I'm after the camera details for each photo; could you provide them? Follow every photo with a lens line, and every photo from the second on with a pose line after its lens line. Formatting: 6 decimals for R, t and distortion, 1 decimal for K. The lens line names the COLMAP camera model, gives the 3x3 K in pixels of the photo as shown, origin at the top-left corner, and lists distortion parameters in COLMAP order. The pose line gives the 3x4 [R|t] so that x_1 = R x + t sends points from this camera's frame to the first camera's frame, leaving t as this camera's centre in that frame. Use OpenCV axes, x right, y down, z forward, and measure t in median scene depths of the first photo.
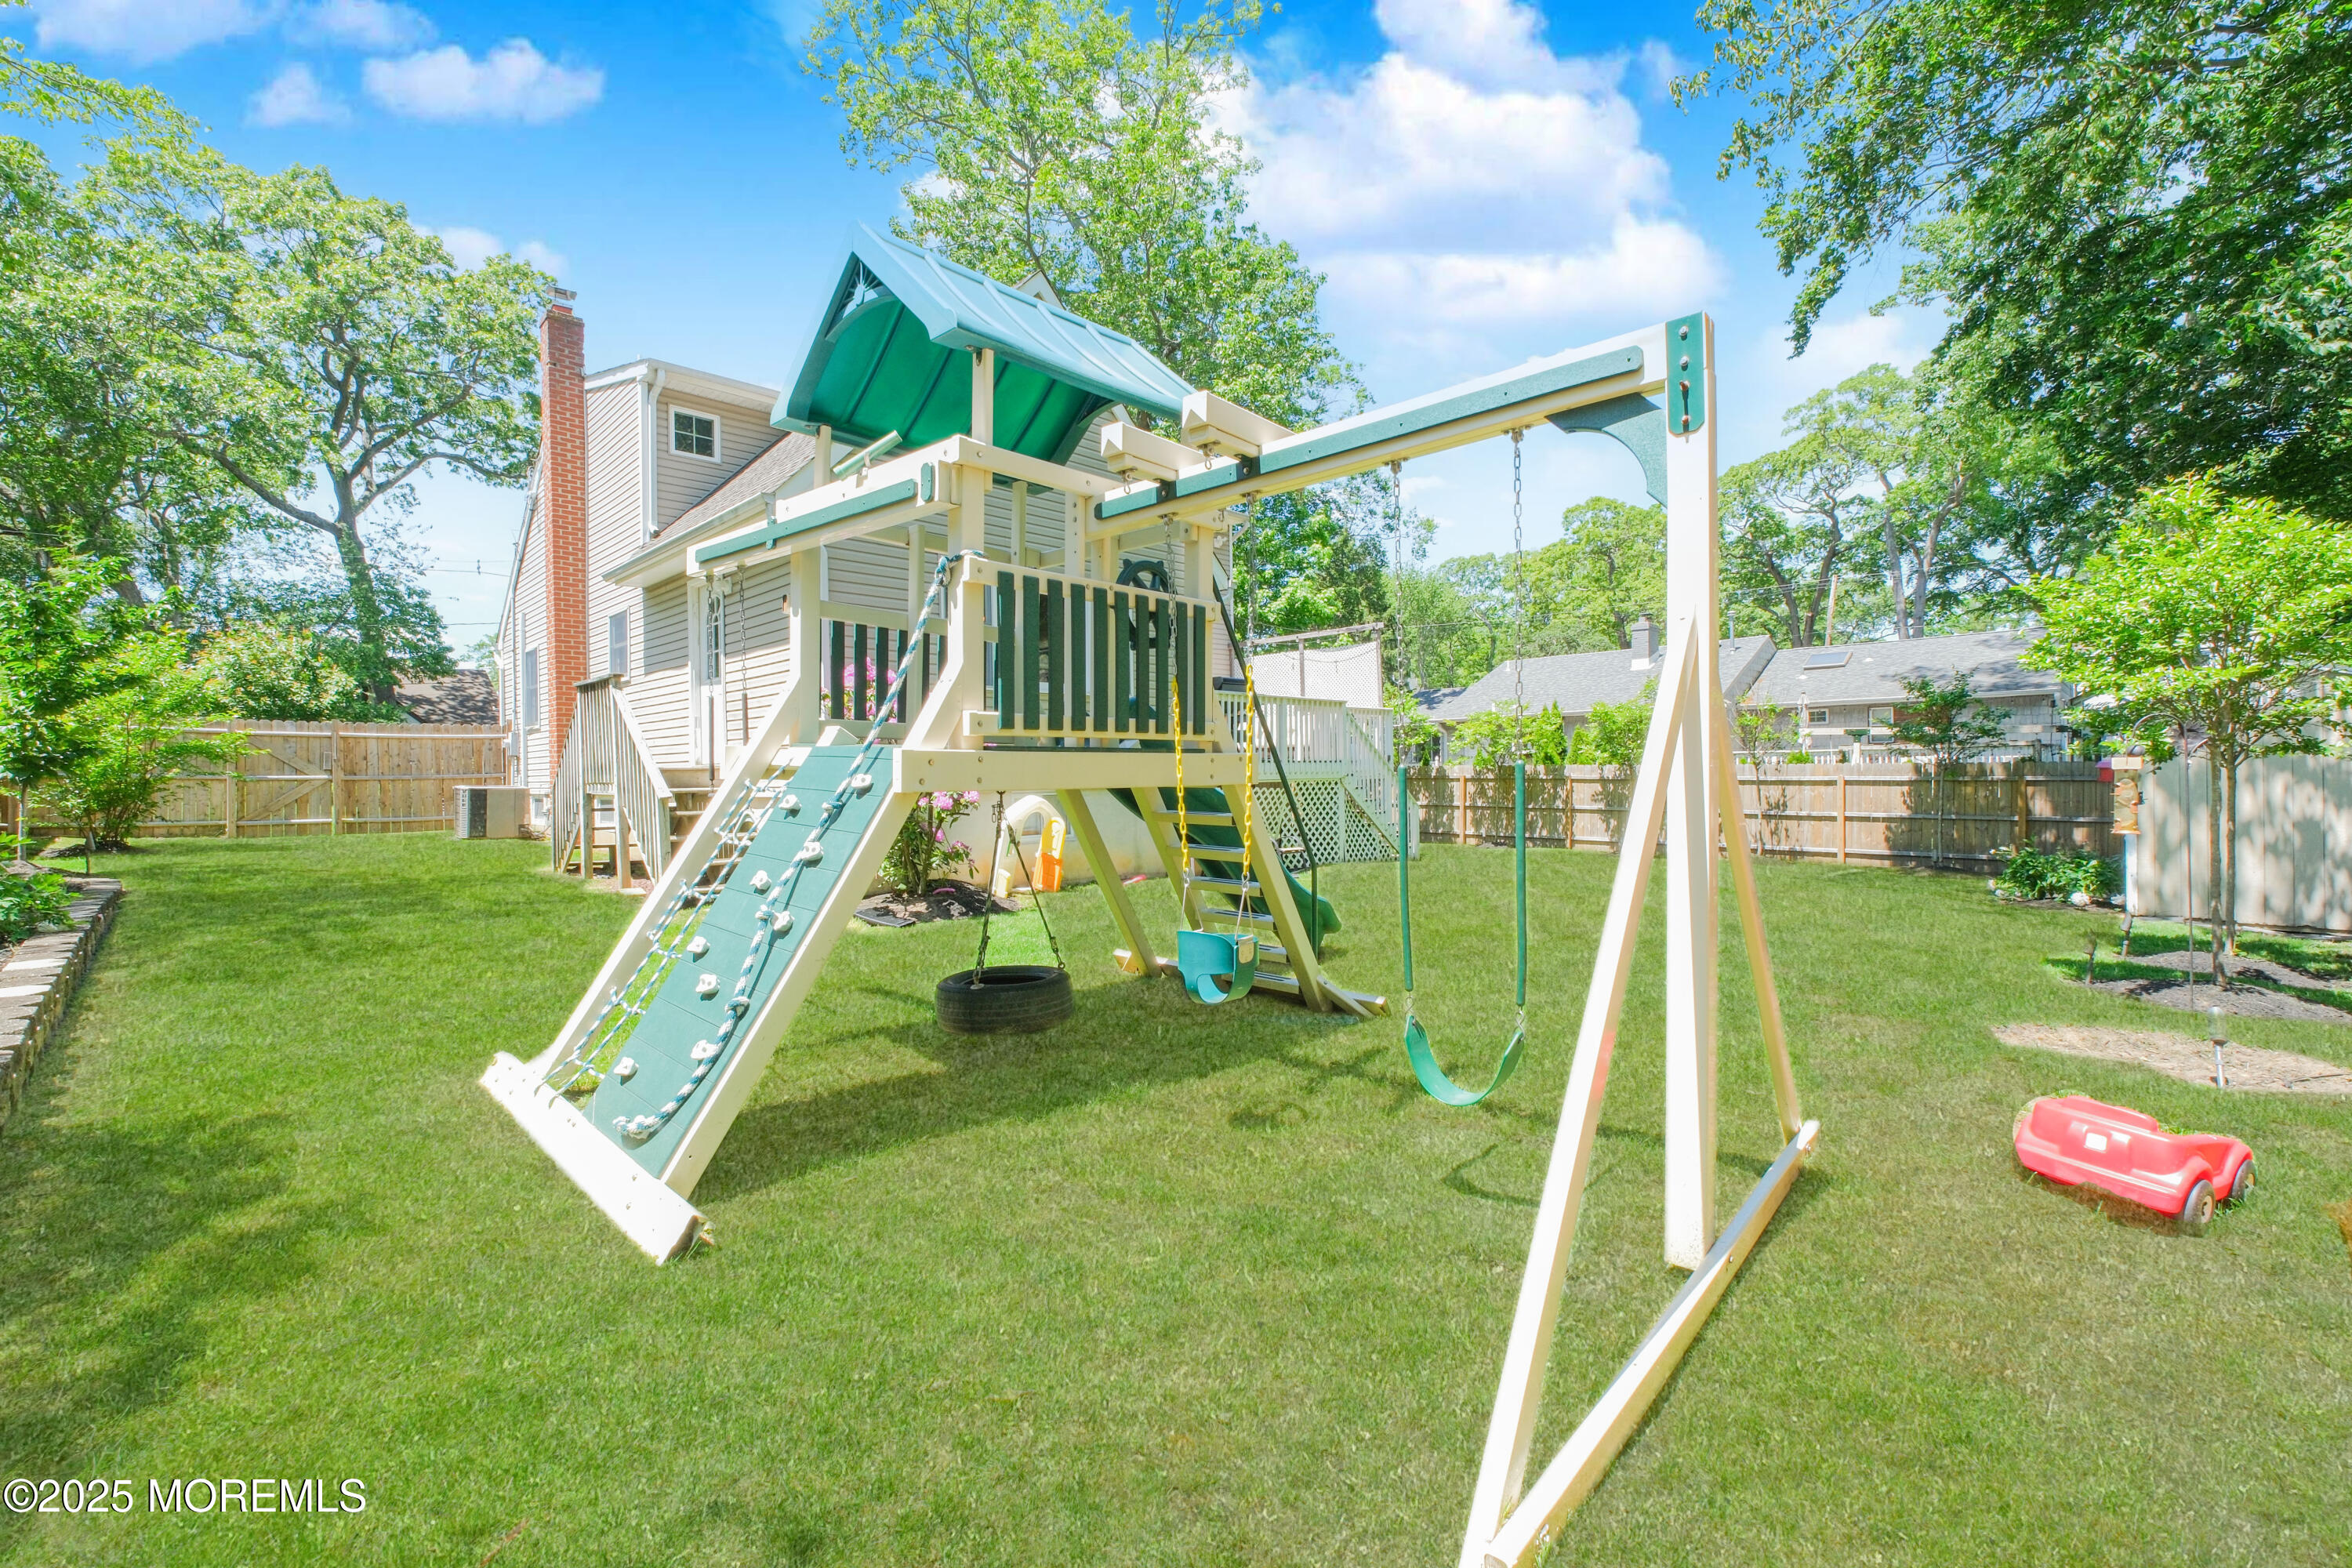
lens RADIAL K [[994.1, 0, 1187.6], [0, 994.1, 792.3], [0, 0, 1]] dist [-0.007247, -0.000337]
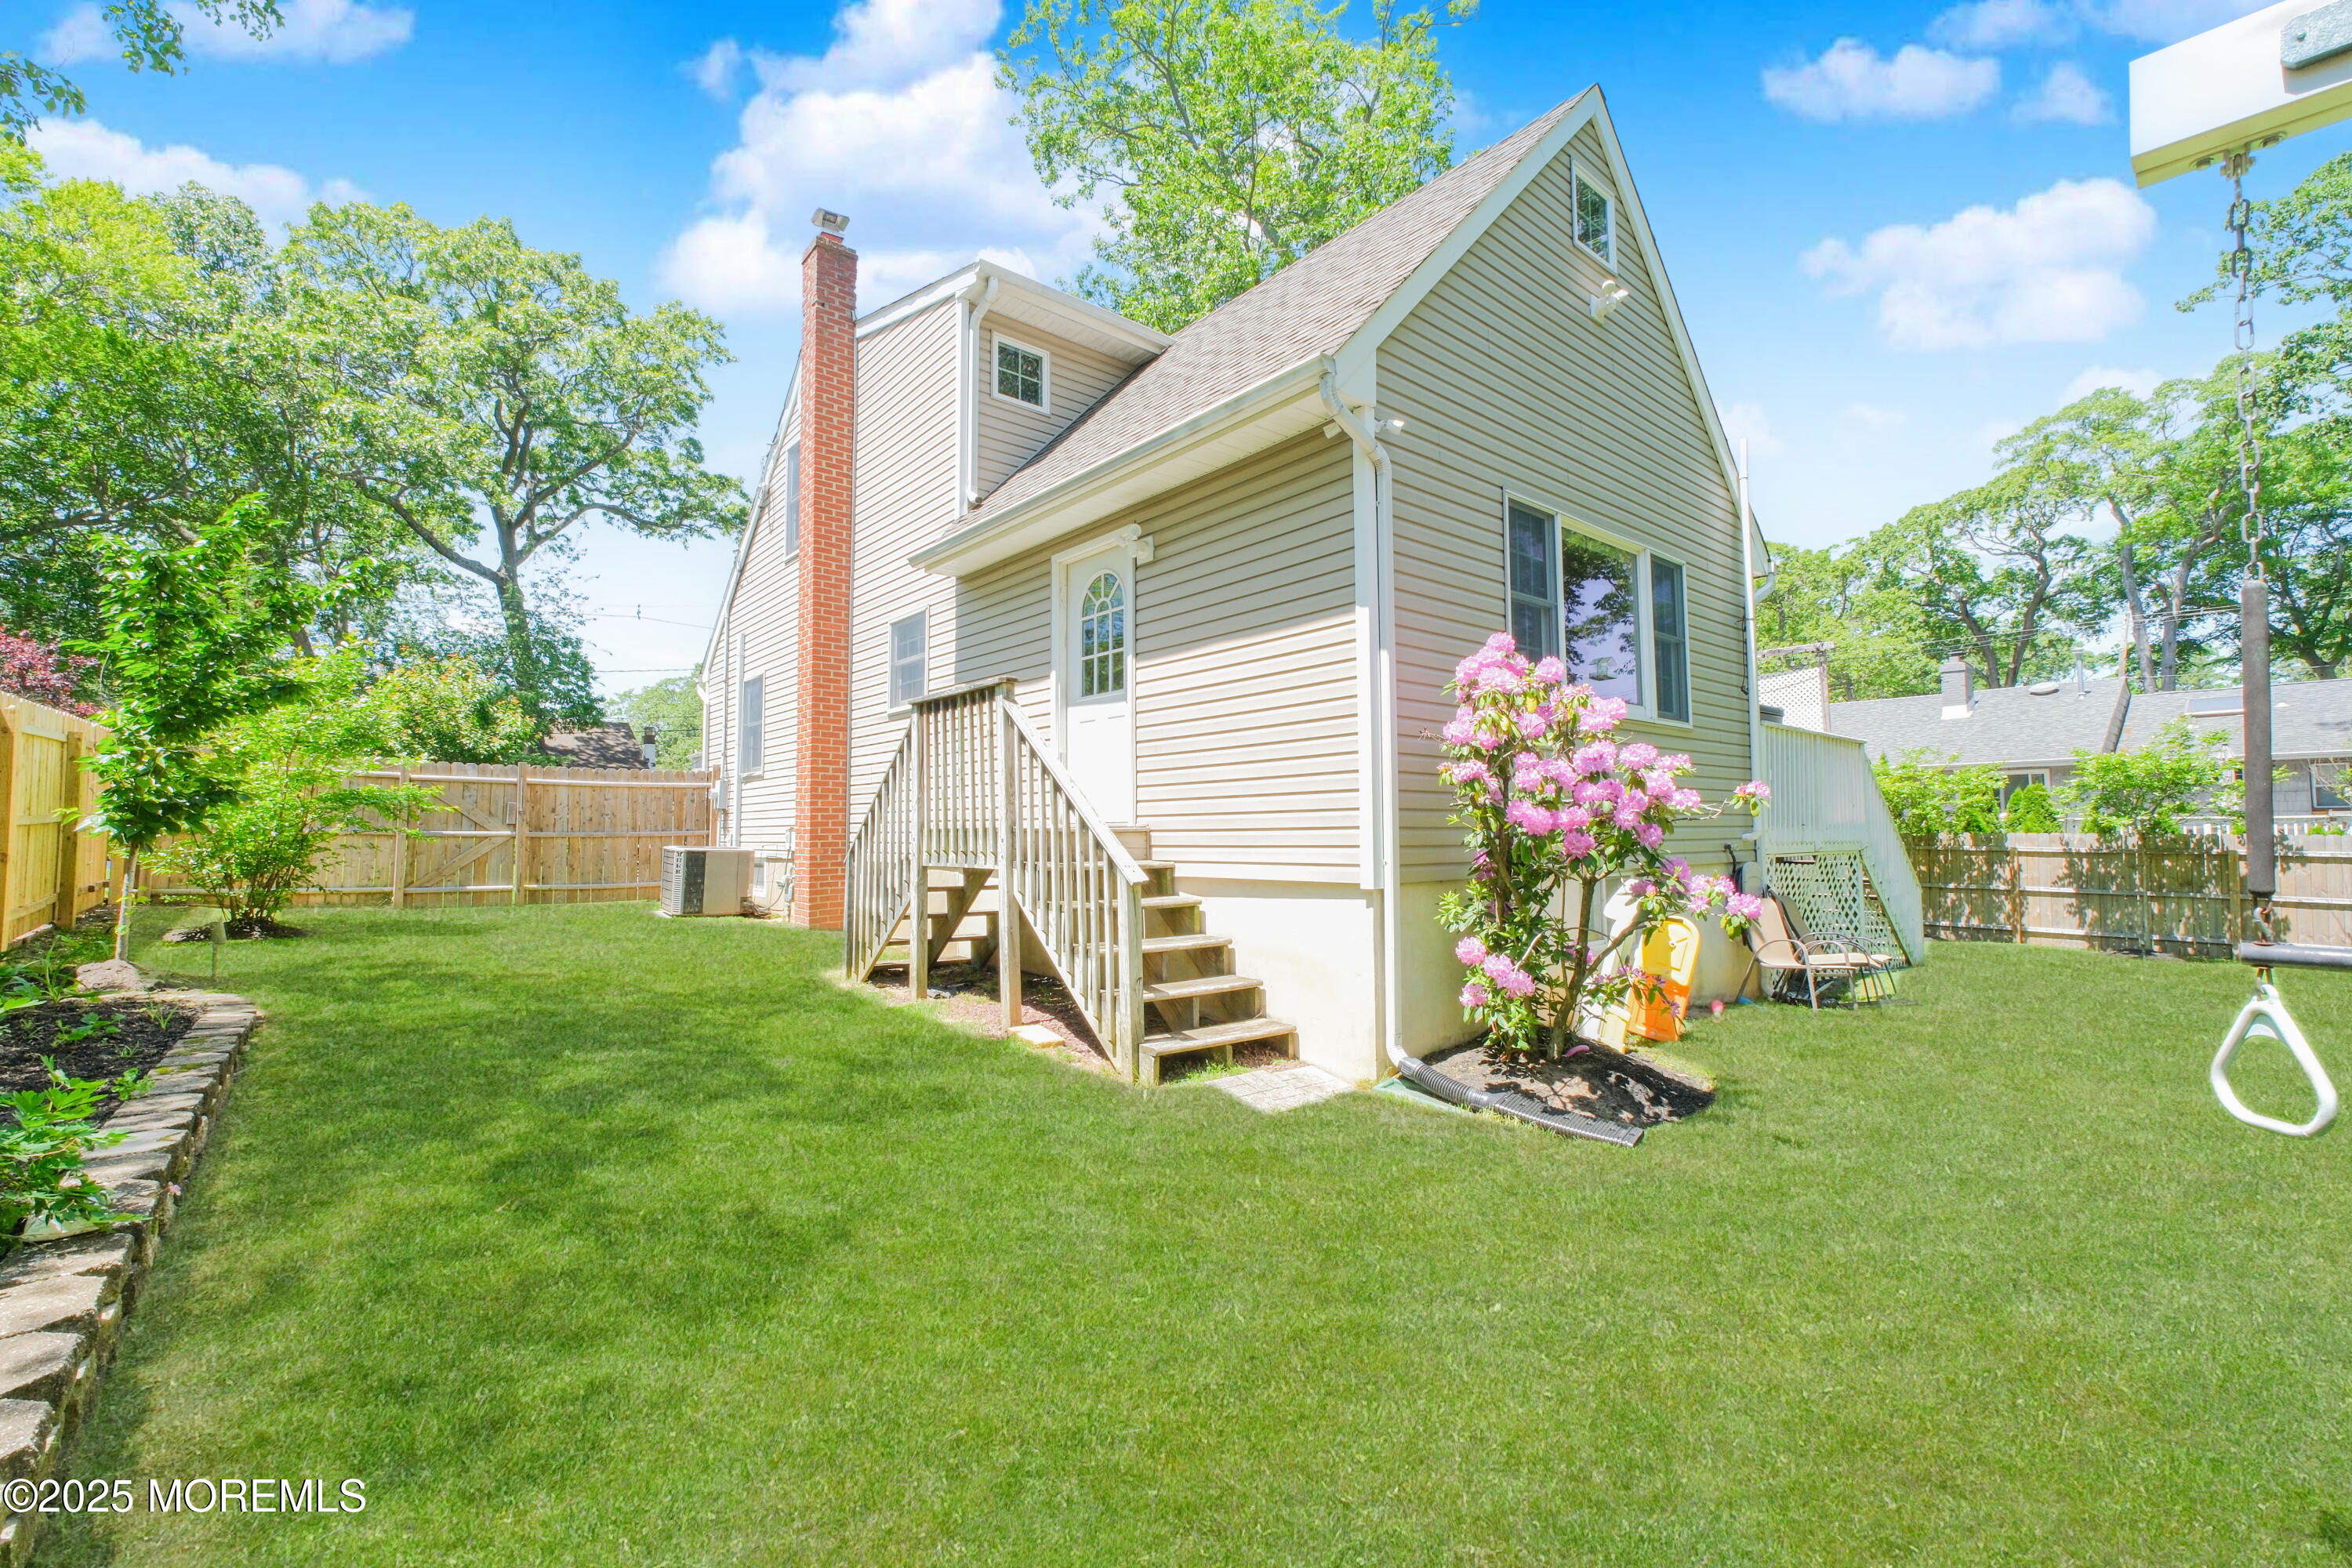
lens RADIAL K [[994.1, 0, 1178.2], [0, 994.1, 794.7], [0, 0, 1]] dist [-0.007247, -0.000337]
pose [[0.995925, 0.007739, -0.089856, -0.124835], [-0.012928, 0.998273, -0.057308, -0.003628], [0.089257, 0.058236, 0.994305, 0.118551]]
